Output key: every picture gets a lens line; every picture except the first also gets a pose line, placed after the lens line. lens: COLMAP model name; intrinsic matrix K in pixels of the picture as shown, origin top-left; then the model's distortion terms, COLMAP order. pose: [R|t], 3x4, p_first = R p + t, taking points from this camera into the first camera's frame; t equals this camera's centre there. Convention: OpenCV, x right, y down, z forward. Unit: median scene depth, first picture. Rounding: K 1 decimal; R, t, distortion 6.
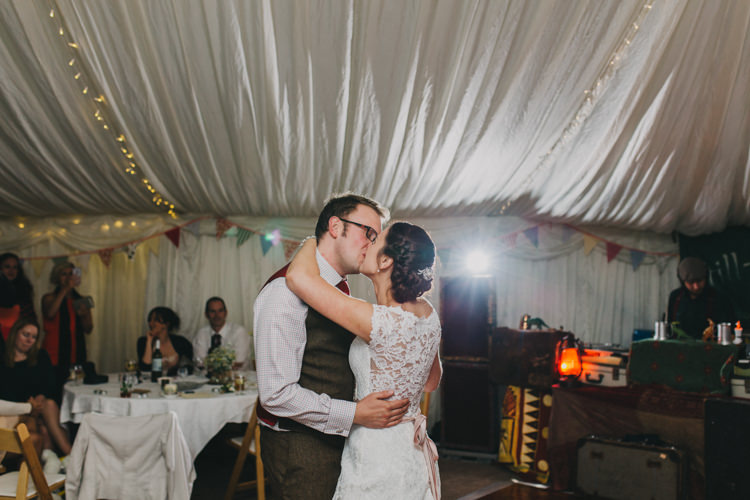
lens RADIAL K [[731.6, 0, 396.4], [0, 731.6, 258.1], [0, 0, 1]] dist [0.000661, 0.008042]
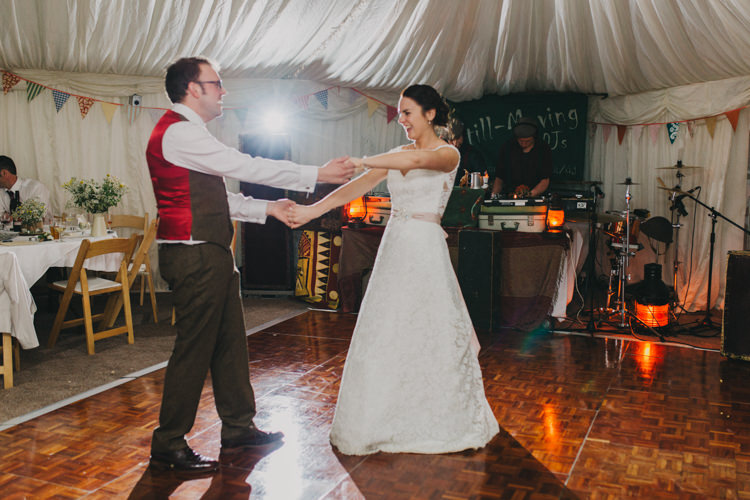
lens RADIAL K [[731.6, 0, 396.4], [0, 731.6, 258.1], [0, 0, 1]] dist [0.000661, 0.008042]
pose [[0.955838, -0.038370, 0.291377, -0.048165], [-0.016071, 0.983133, 0.182185, 0.004749], [-0.293453, -0.178822, 0.939100, -0.143948]]
